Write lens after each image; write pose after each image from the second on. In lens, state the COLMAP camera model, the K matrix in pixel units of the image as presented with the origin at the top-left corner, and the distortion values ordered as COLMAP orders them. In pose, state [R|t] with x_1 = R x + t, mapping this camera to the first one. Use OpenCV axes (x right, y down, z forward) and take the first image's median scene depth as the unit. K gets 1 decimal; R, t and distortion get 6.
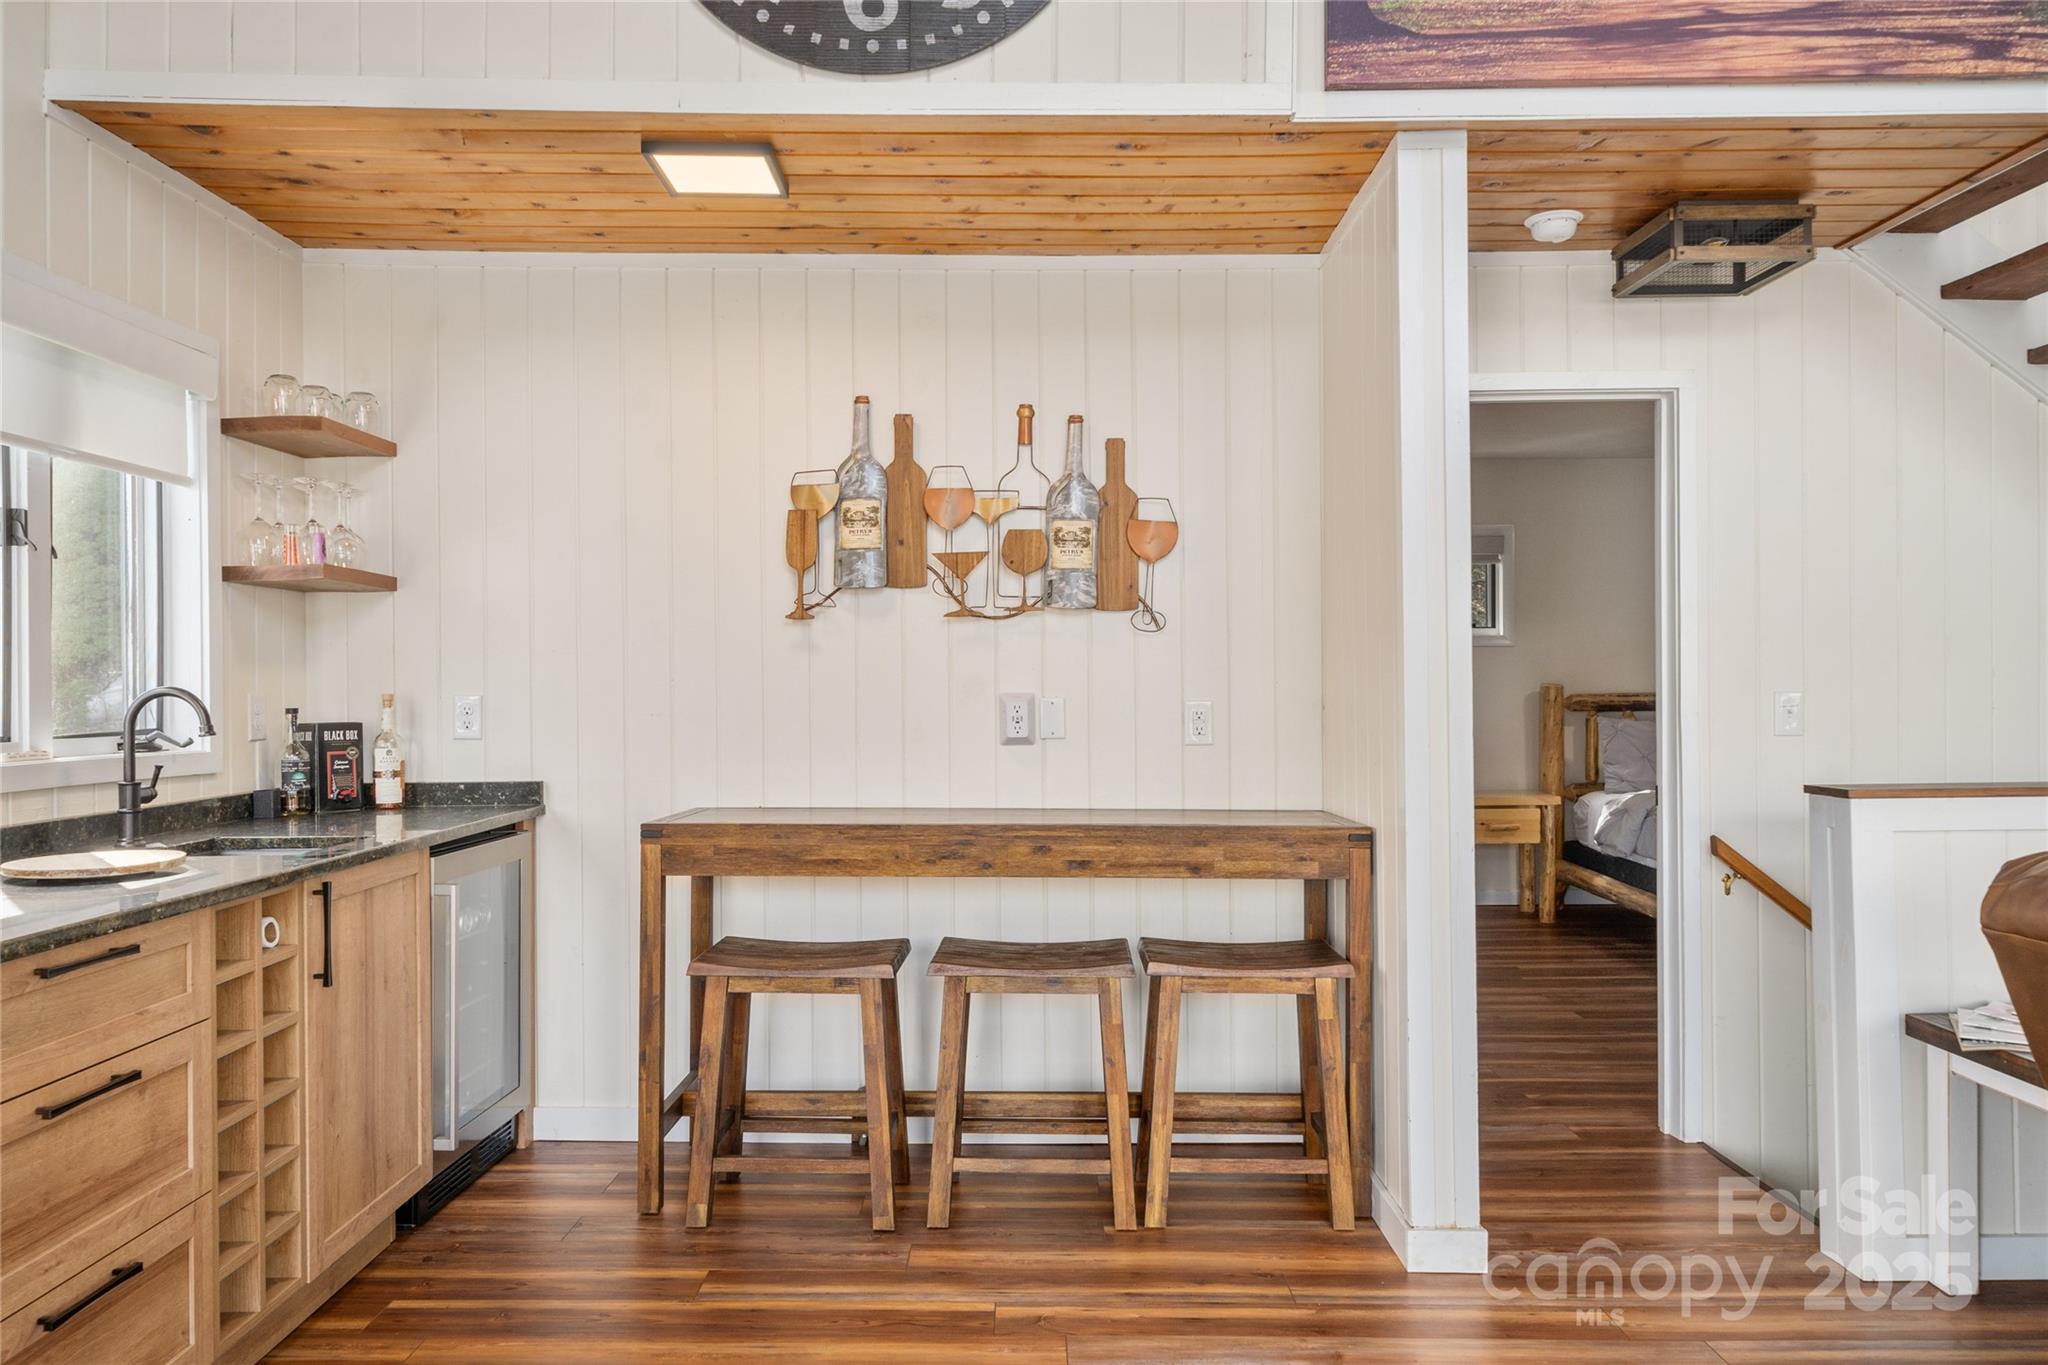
lens RADIAL K [[1410.4, 0, 1020.7], [0, 1410.4, 681.0], [0, 0, 1]] dist [-0.002768, 0.002651]
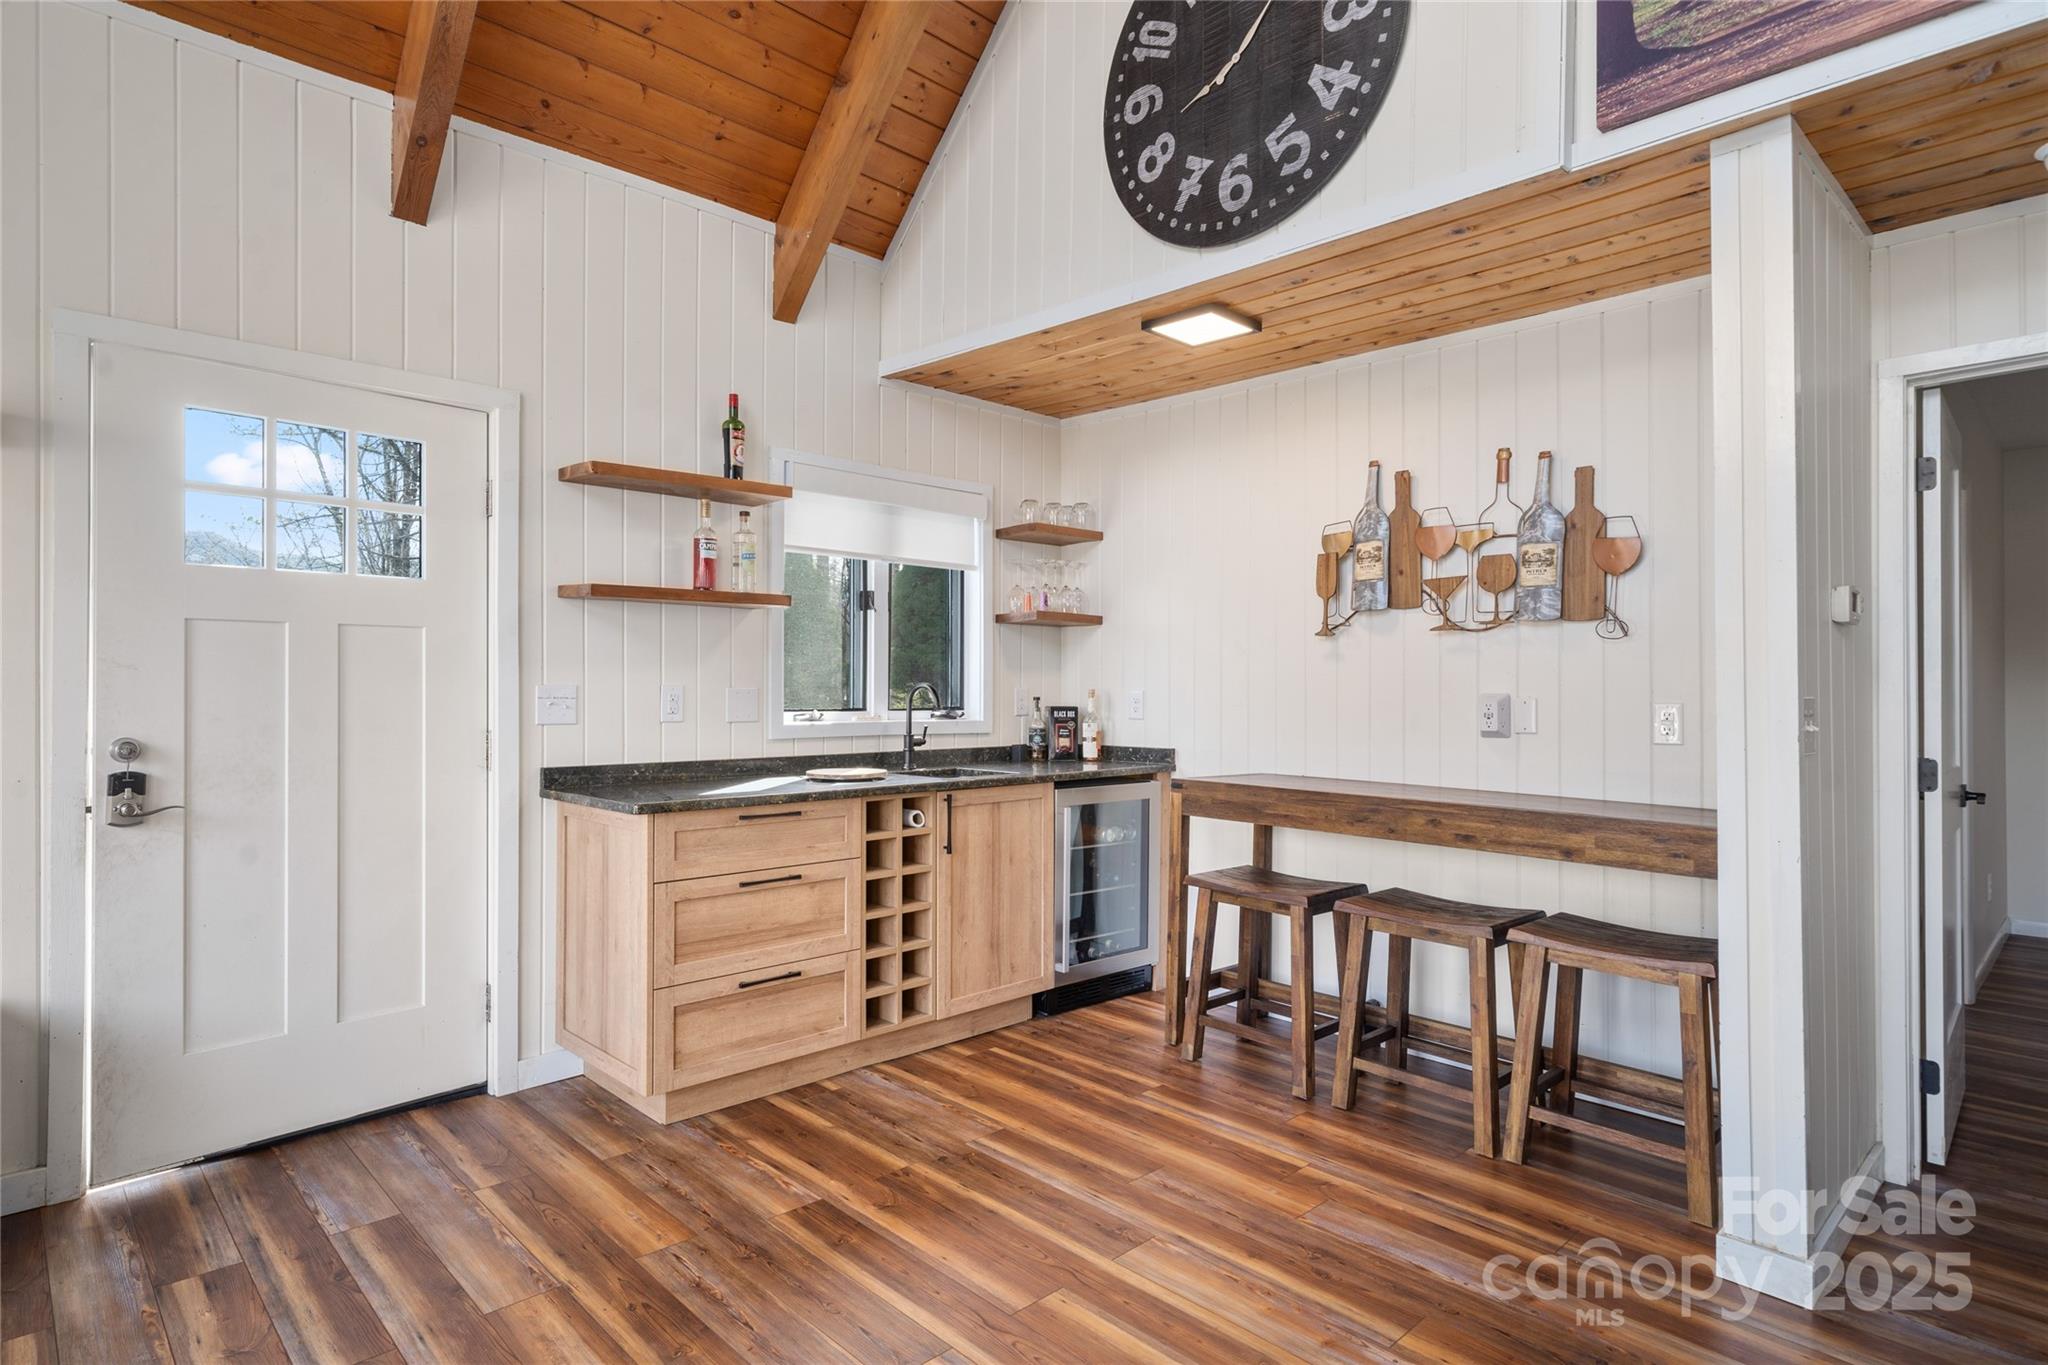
lens RADIAL K [[1081.7, 0, 1023.8], [0, 1081.7, 675.2], [0, 0, 1]] dist [-0.001164, -0.001491]
pose [[0.698052, -0.000063, -0.716047, 0.435427], [-0.005954, 0.999965, -0.005893, 0.001004], [0.716023, 0.008377, 0.698027, 0.100237]]
